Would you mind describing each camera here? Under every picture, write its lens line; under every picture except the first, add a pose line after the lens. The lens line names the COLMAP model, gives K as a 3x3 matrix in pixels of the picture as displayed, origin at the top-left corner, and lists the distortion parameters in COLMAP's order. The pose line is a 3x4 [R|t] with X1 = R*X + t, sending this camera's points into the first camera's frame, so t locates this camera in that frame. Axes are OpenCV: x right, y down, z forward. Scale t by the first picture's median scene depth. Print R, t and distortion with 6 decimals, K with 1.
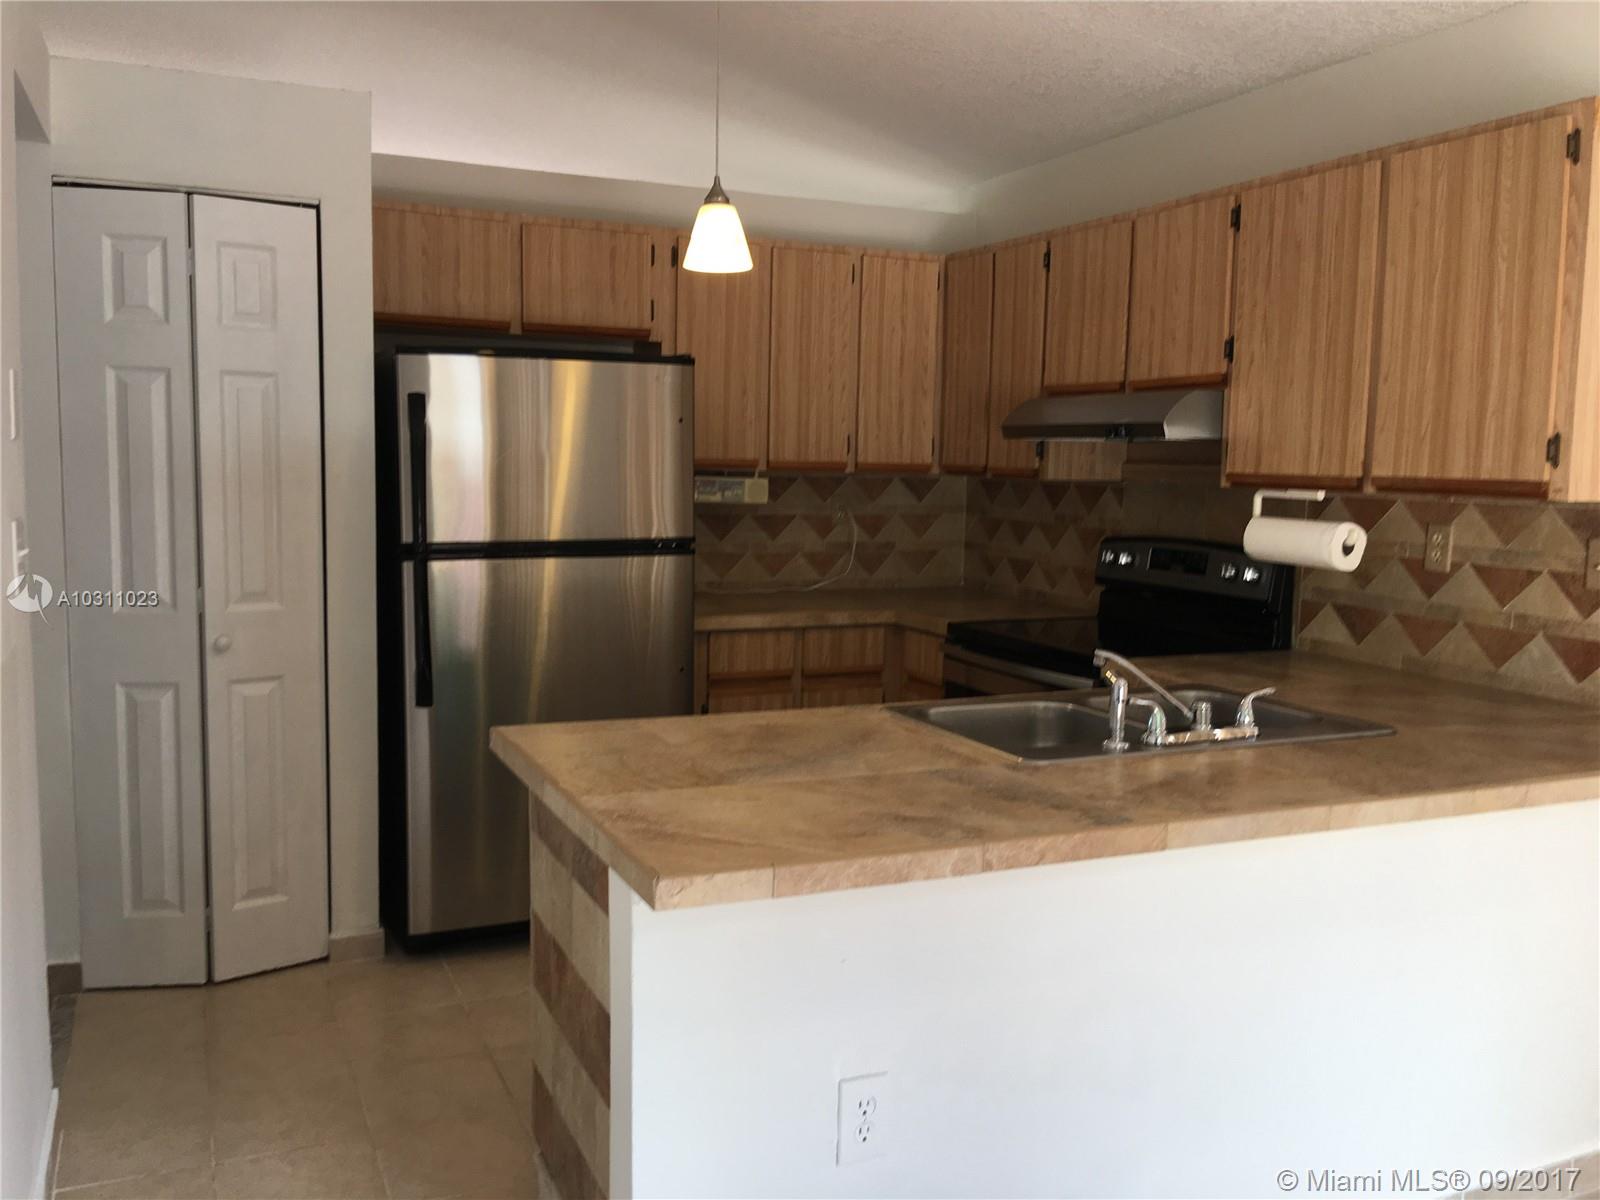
lens RADIAL K [[1353.3, 0, 796.2], [0, 1353.3, 582.2], [0, 0, 1]] dist [0.076082, -0.126456]
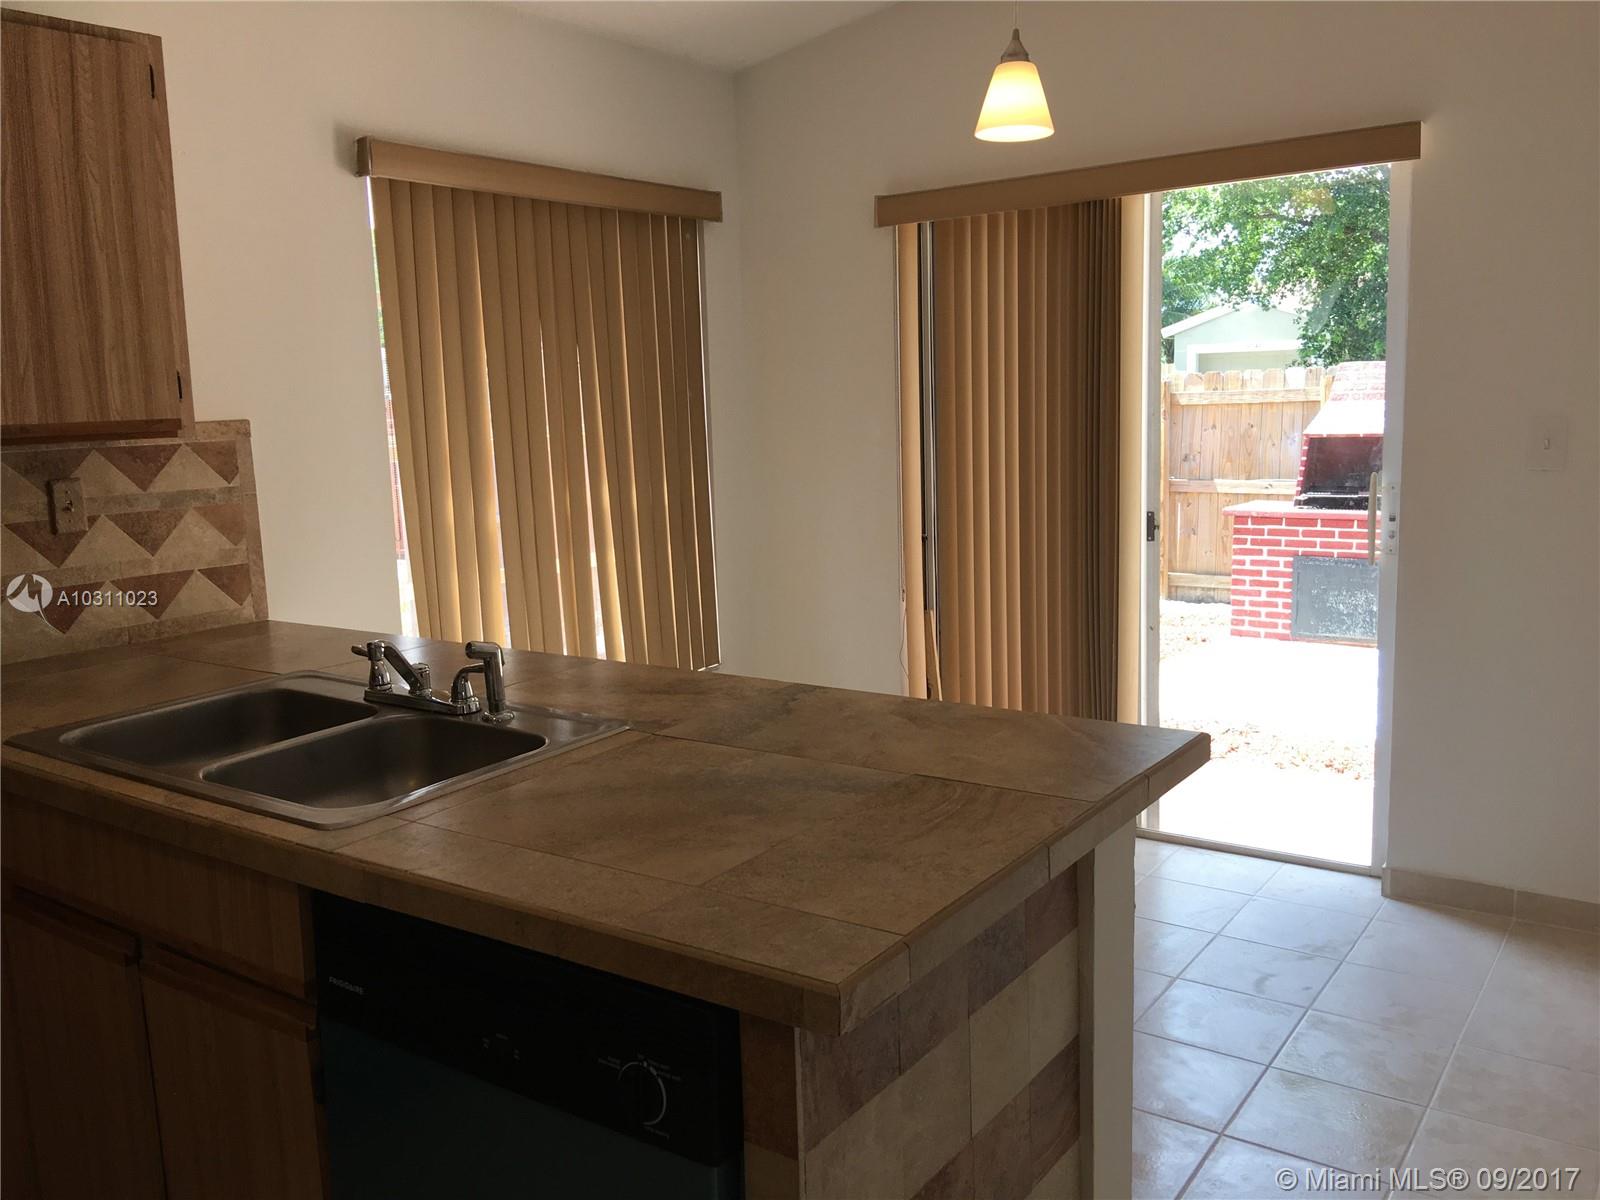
lens RADIAL K [[1353.3, 0, 796.2], [0, 1353.3, 582.2], [0, 0, 1]] dist [0.076082, -0.126456]
pose [[-0.520108, -0.127299, 0.844561, -0.488786], [0.101474, 0.972617, 0.209092, -0.106853], [-0.848051, 0.194451, -0.492948, 1.002179]]
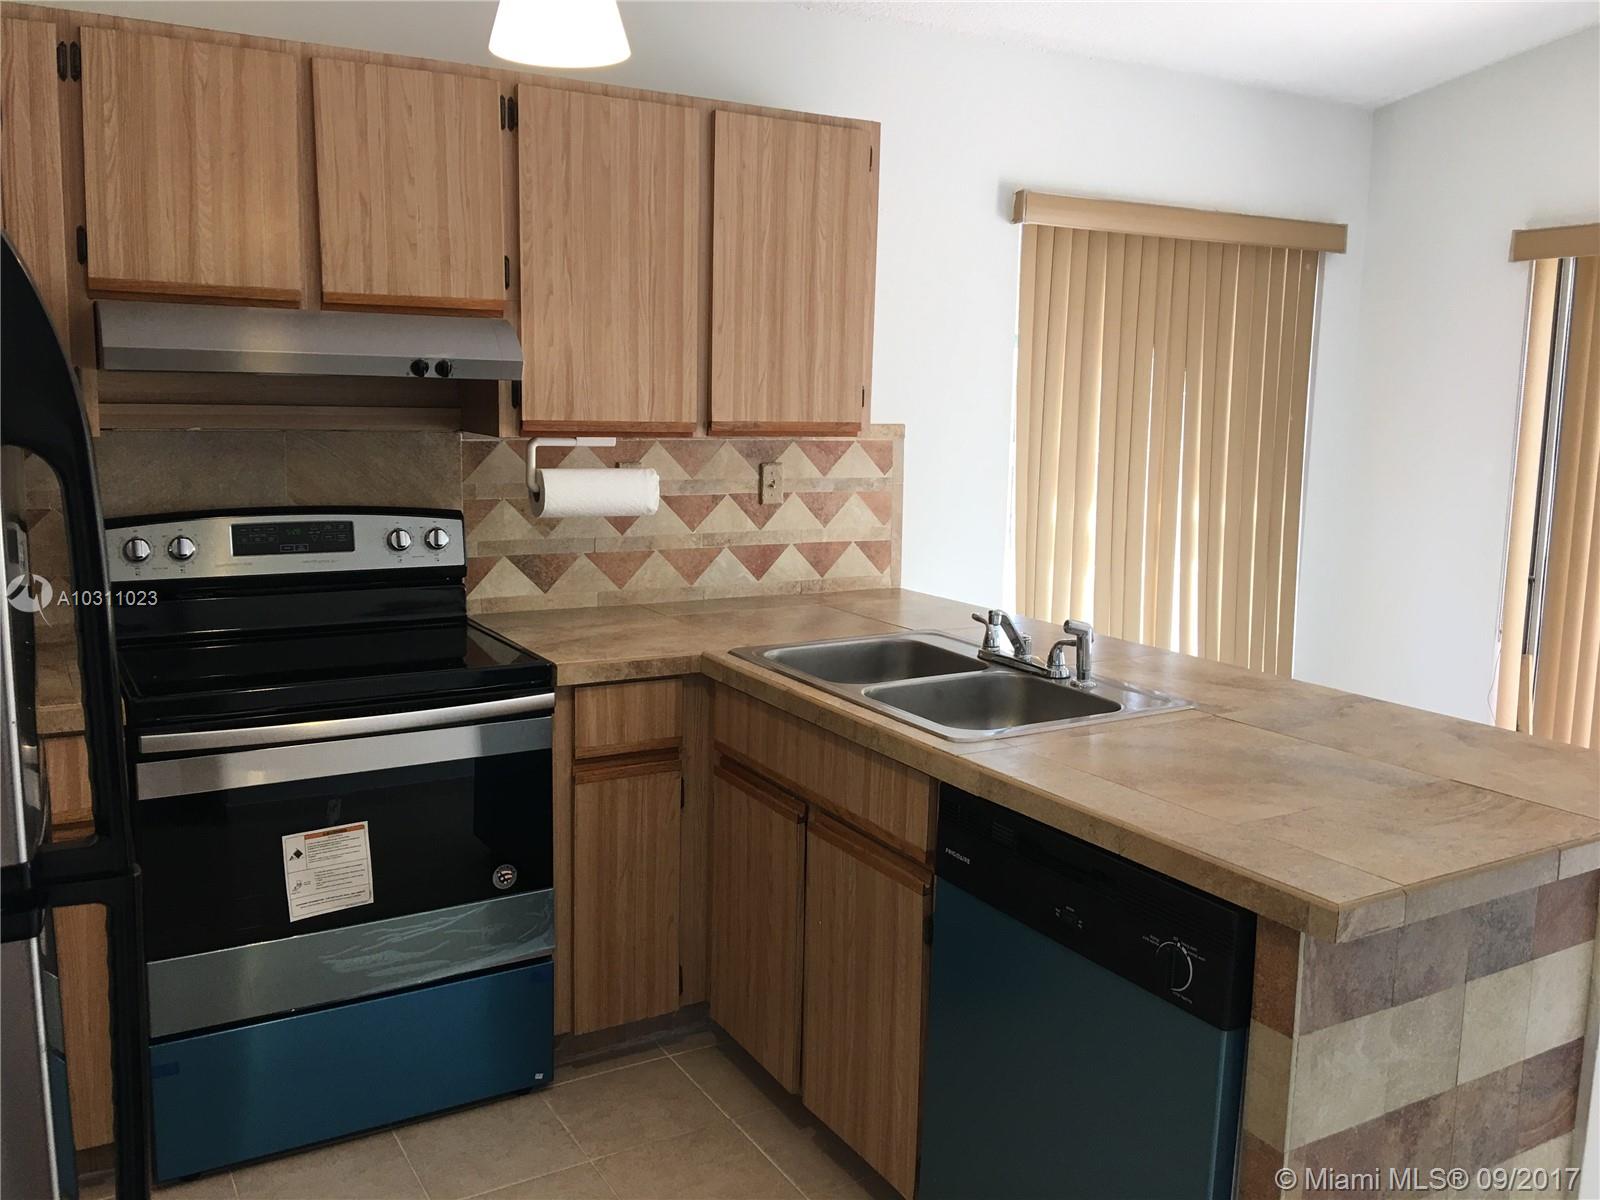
lens RADIAL K [[1353.3, 0, 796.2], [0, 1353.3, 582.2], [0, 0, 1]] dist [0.076082, -0.126456]
pose [[-0.115698, -0.161347, 0.980092, -0.634444], [0.071702, 0.982788, 0.170255, -0.130115], [-0.990693, 0.089972, -0.102138, 1.062426]]
